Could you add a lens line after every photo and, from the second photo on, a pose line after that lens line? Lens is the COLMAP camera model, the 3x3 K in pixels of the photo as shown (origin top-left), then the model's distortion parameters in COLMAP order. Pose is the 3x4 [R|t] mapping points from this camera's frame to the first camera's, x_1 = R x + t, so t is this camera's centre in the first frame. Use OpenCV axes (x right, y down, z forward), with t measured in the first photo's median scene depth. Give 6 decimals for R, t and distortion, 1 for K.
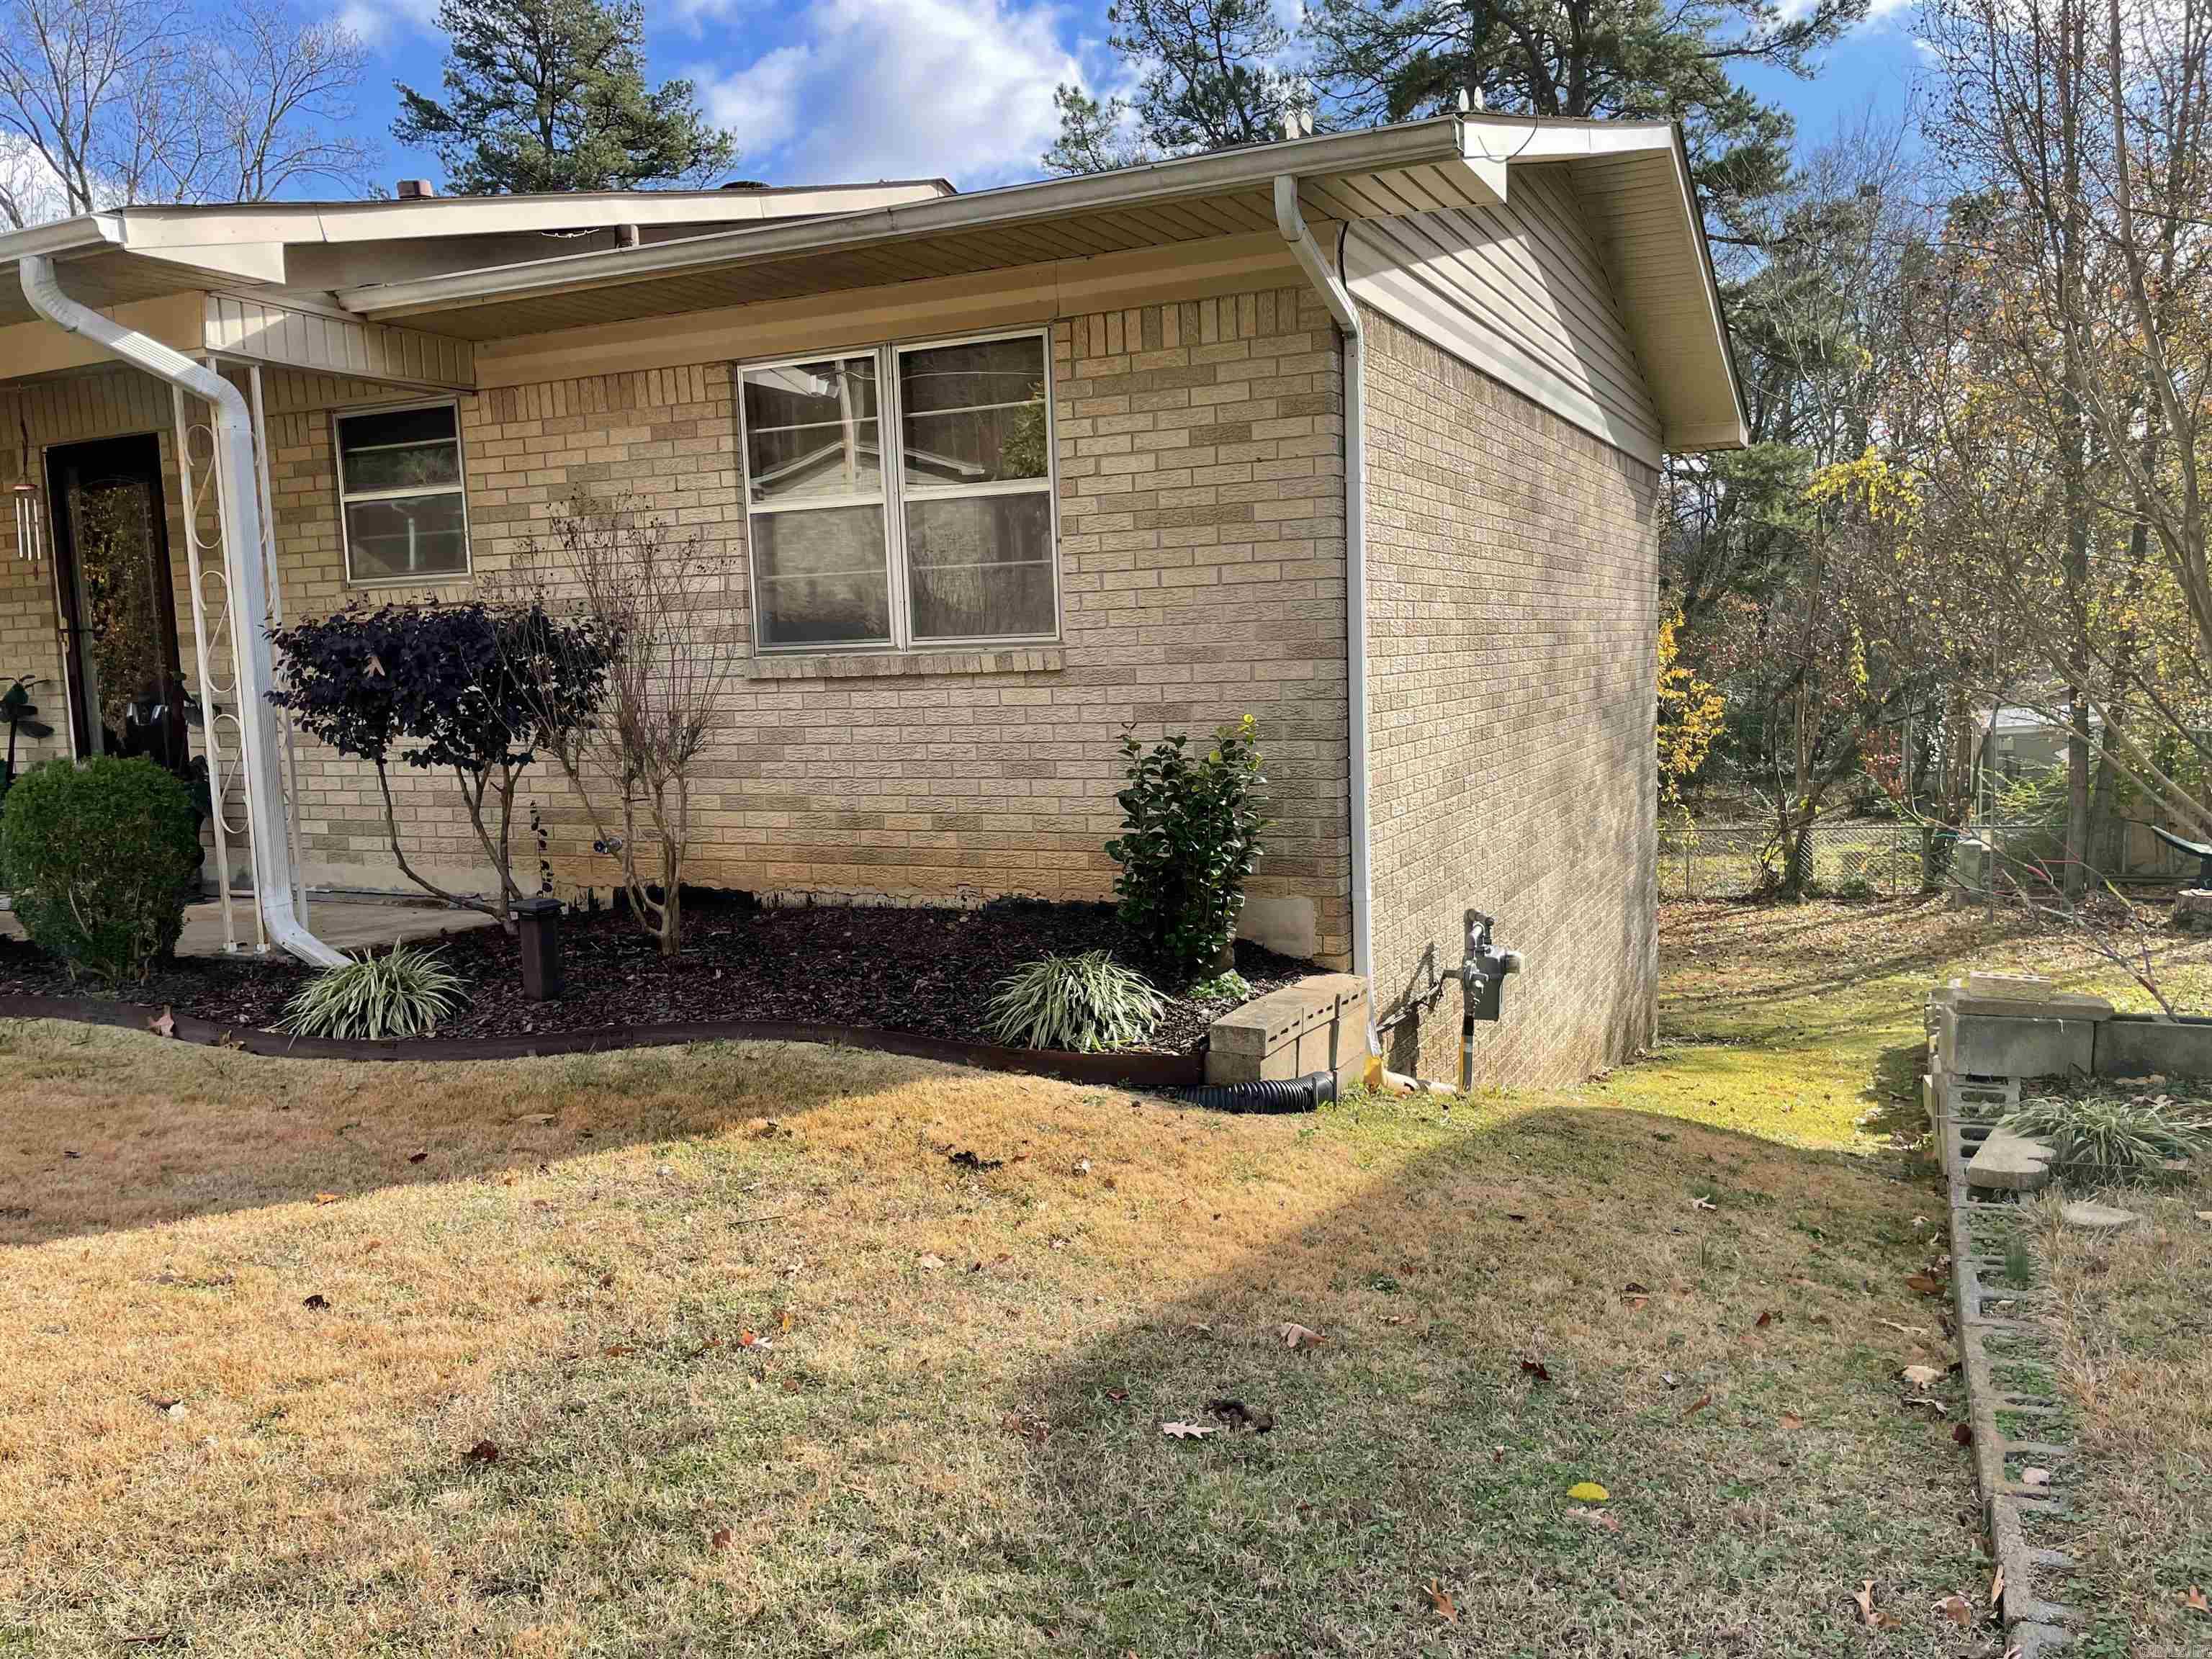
lens RADIAL K [[1692.6, 0, 1104.1], [0, 1692.6, 838.4], [0, 0, 1]] dist [0.097759, -0.123982]
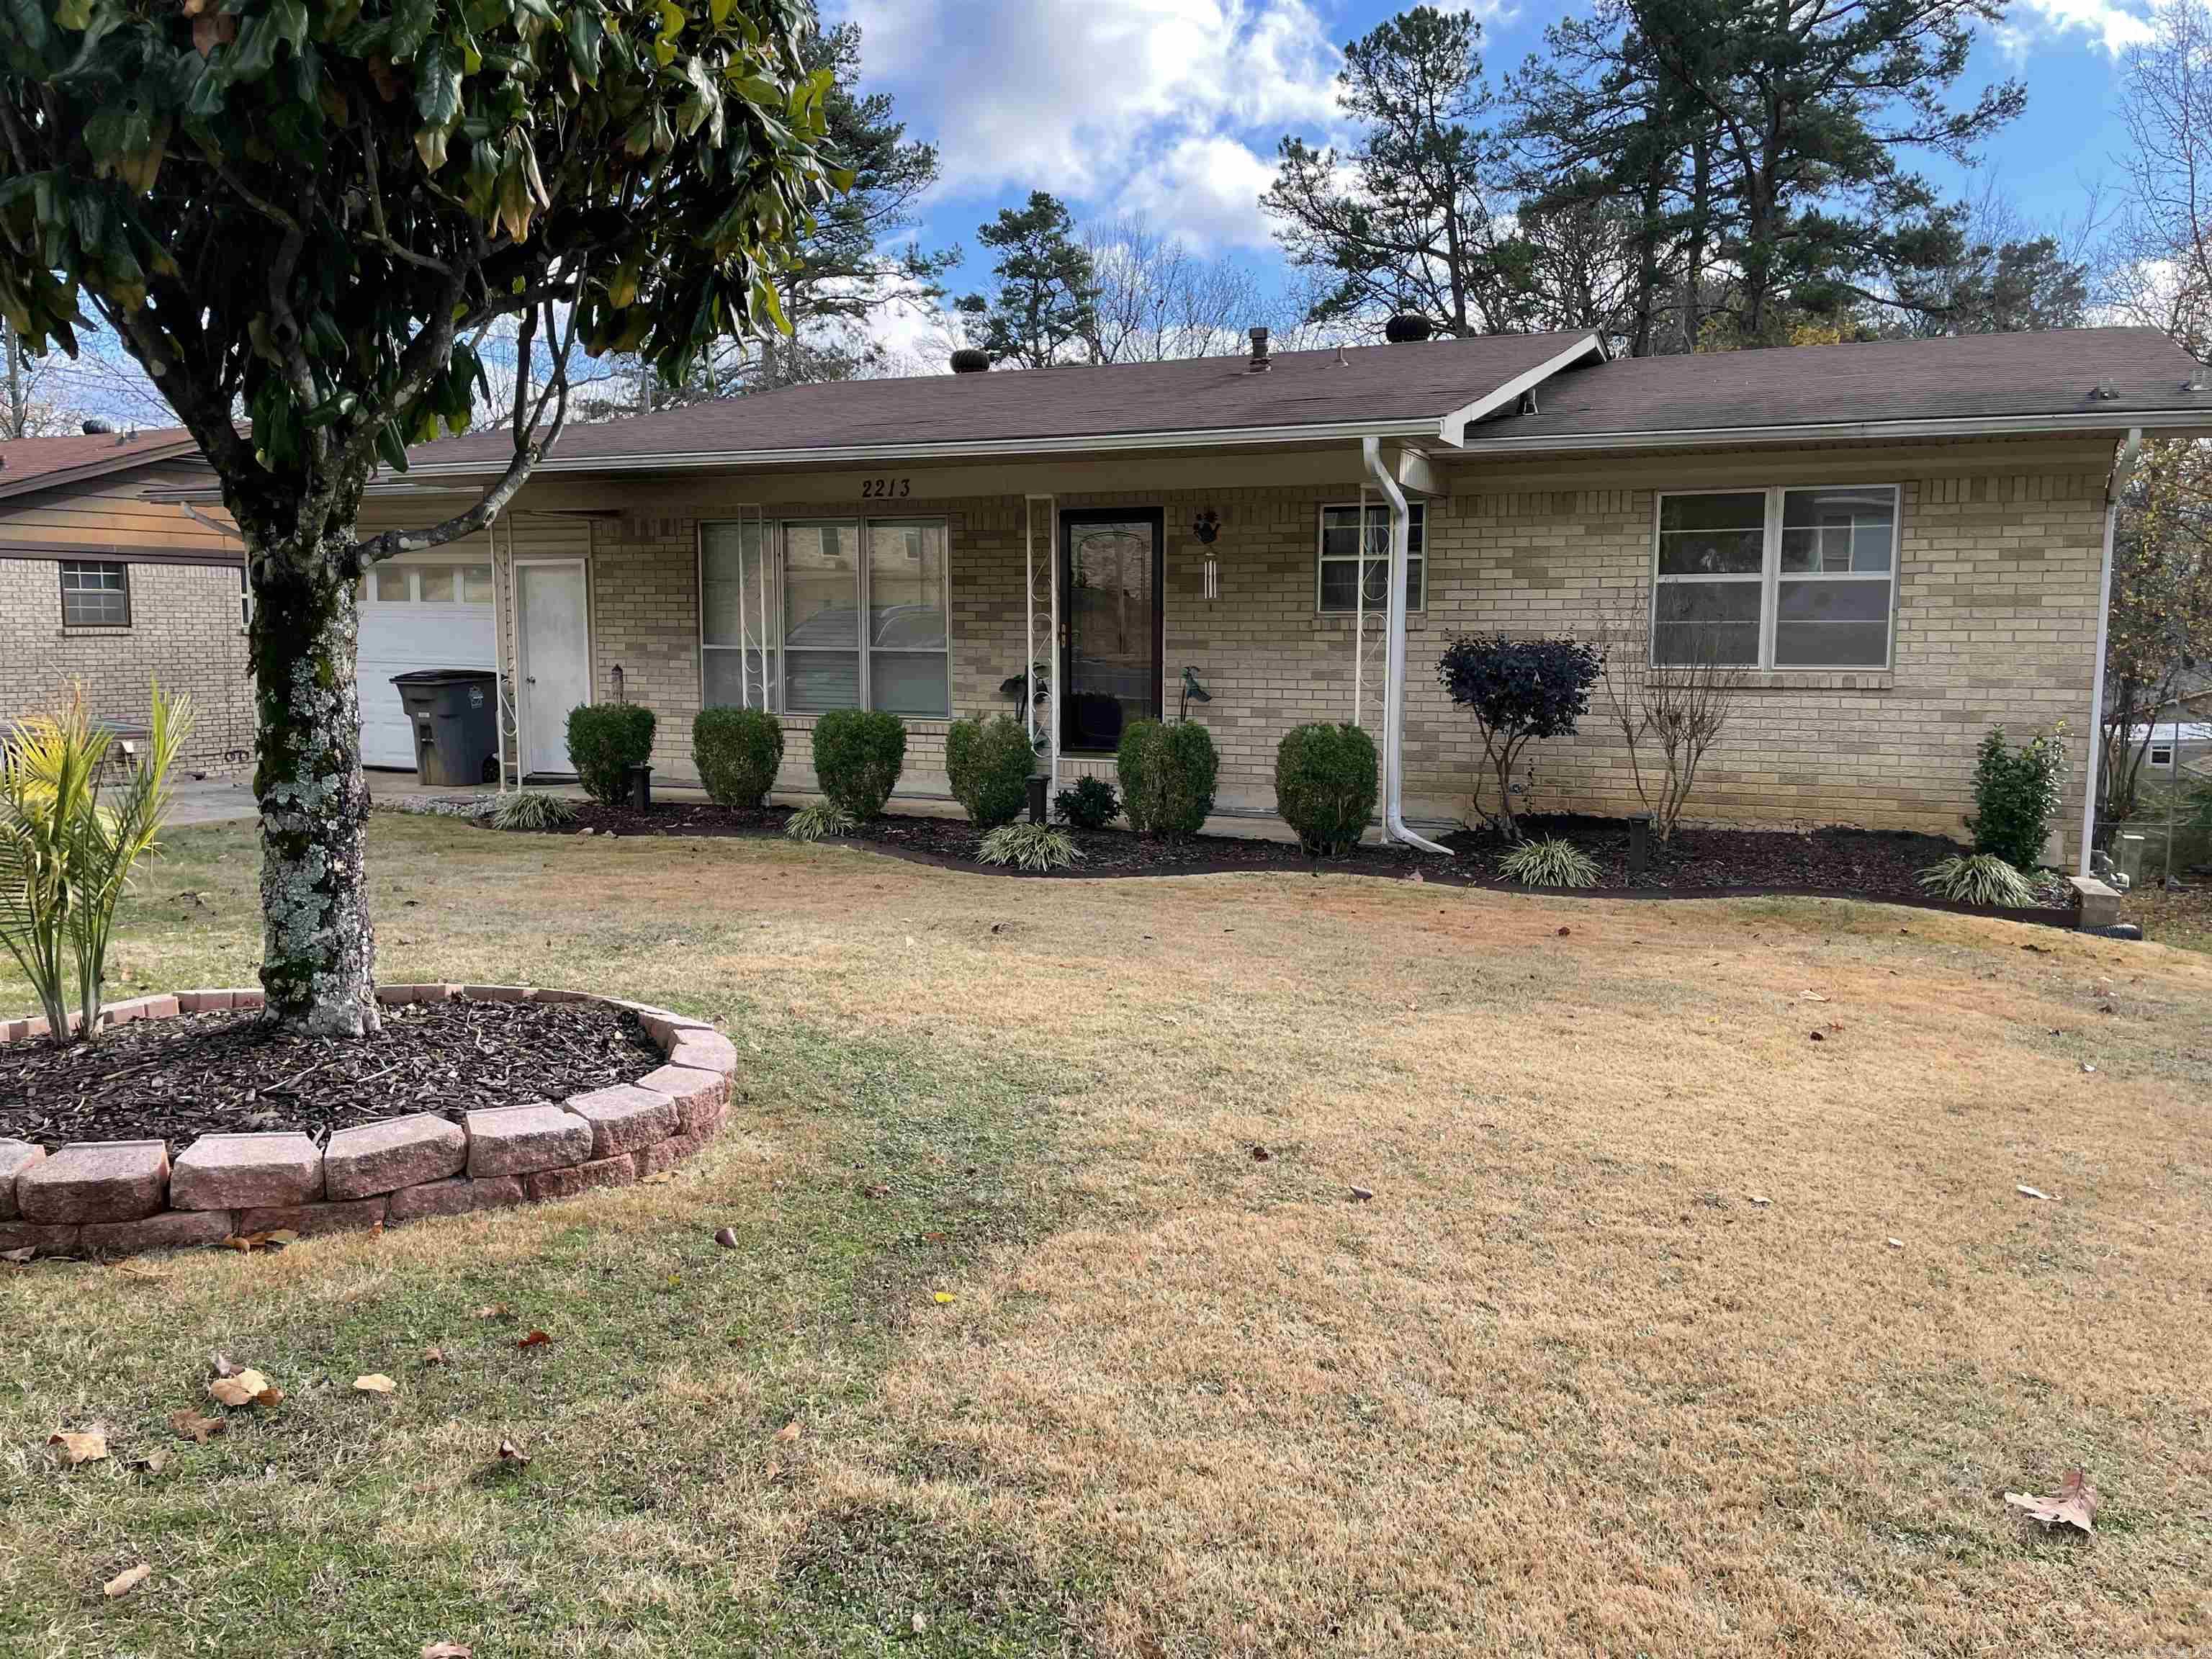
lens RADIAL K [[1692.6, 0, 1106.6], [0, 1692.6, 818.2], [0, 0, 1]] dist [0.097759, -0.123982]
pose [[0.999229, 0.034750, 0.018272, -0.757980], [-0.034792, 0.999393, 0.001993, 0.046119], [-0.018191, -0.002628, 0.999831, -0.608972]]
